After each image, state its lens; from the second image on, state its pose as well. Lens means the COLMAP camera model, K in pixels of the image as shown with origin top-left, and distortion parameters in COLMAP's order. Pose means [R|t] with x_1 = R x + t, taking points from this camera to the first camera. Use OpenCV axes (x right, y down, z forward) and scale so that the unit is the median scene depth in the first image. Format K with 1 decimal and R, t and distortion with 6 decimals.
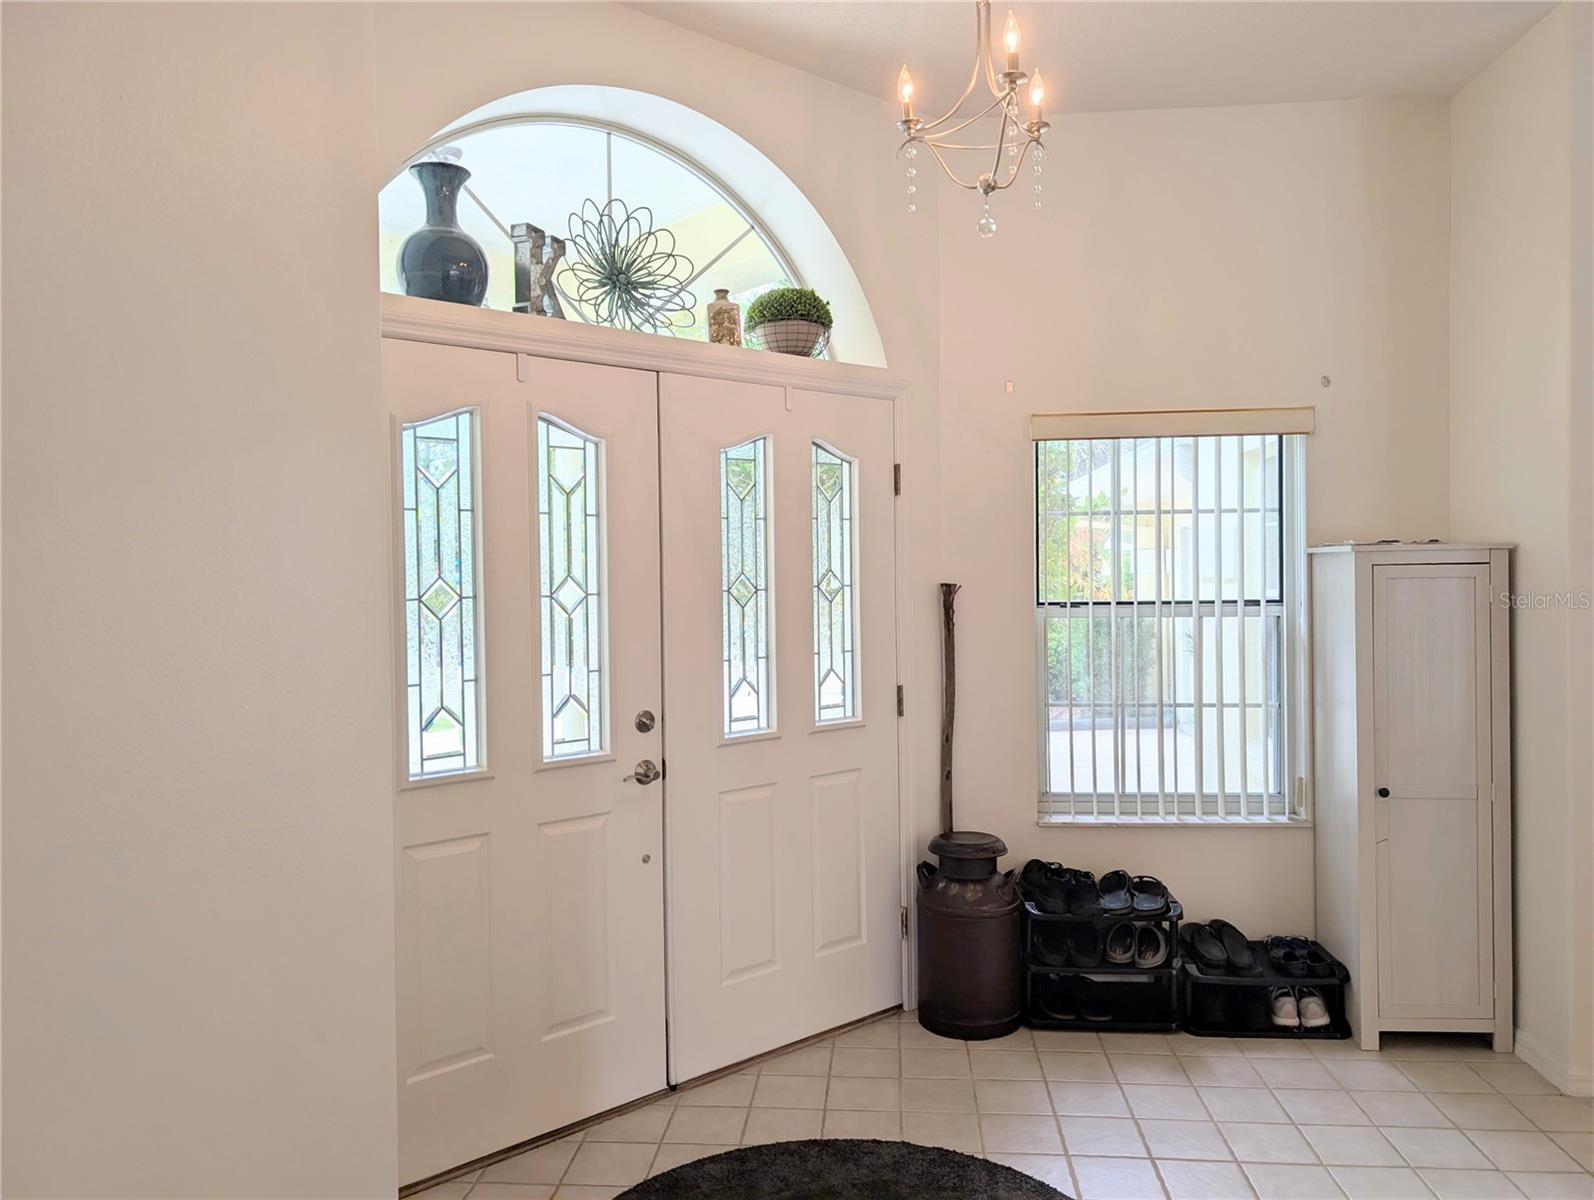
lens RADIAL K [[1138.2, 0, 787.6], [0, 1138.2, 585.8], [0, 0, 1]] dist [0.013706, -0.007990]
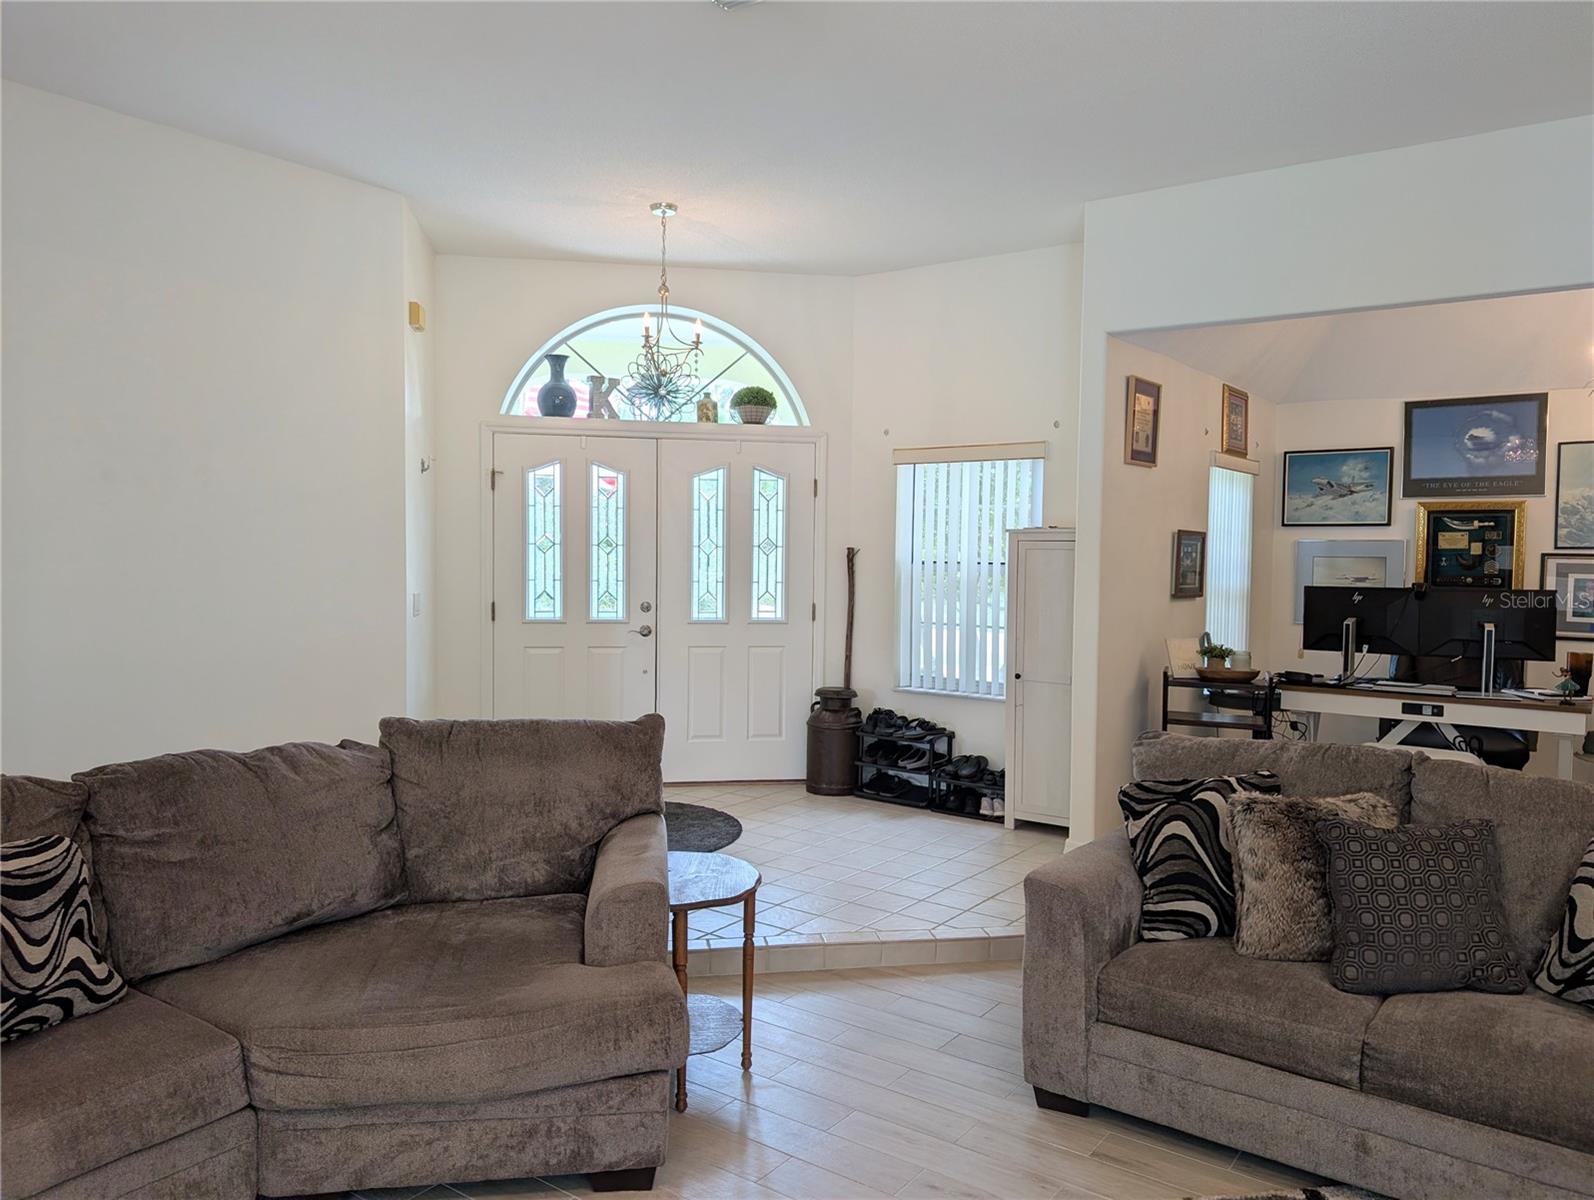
lens RADIAL K [[1138.2, 0, 801.2], [0, 1138.2, 602.6], [0, 0, 1]] dist [0.013706, -0.007990]
pose [[0.856281, 0.051686, -0.513918, 1.076524], [-0.033245, 0.998433, 0.045023, 0.006327], [0.515439, -0.021467, 0.856657, -0.587505]]
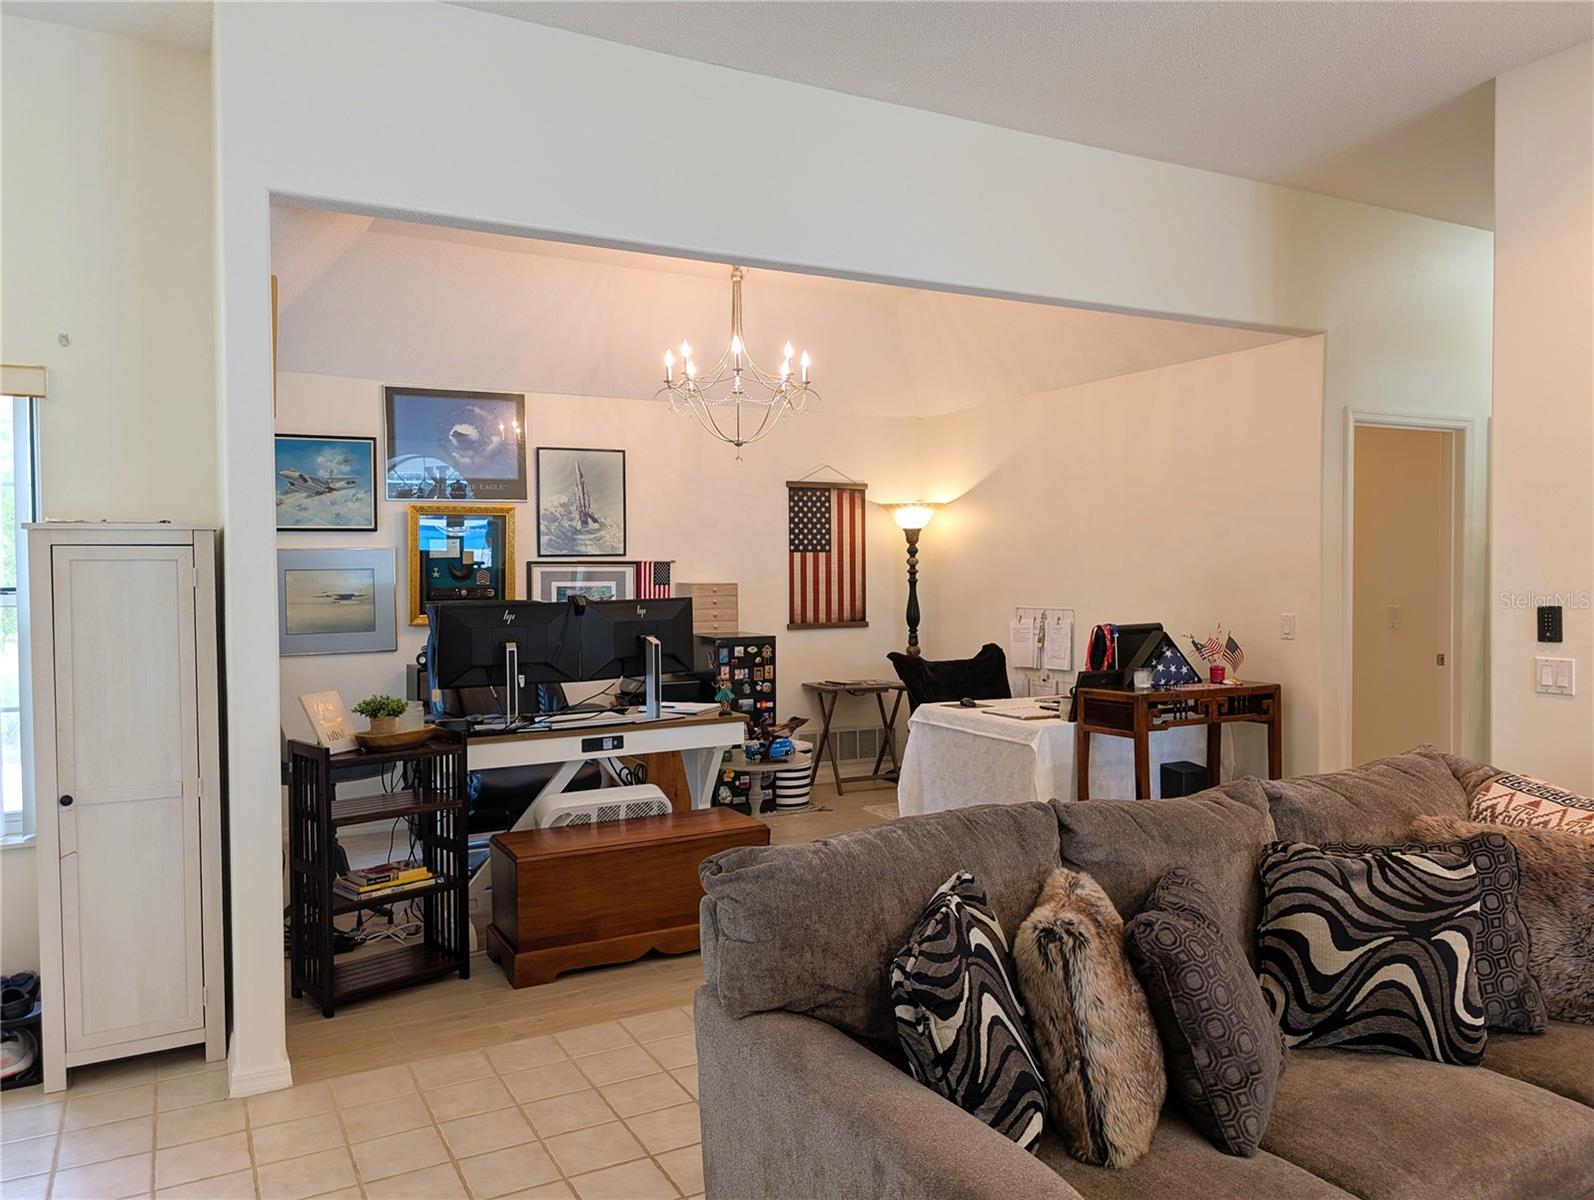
lens RADIAL K [[1138.2, 0, 791.8], [0, 1138.2, 598.7], [0, 0, 1]] dist [0.013706, -0.007990]
pose [[0.836496, -0.004965, 0.547950, 0.493625], [0.002163, 0.999981, 0.005759, 0.019072], [-0.547968, -0.003632, 0.836491, -0.054528]]
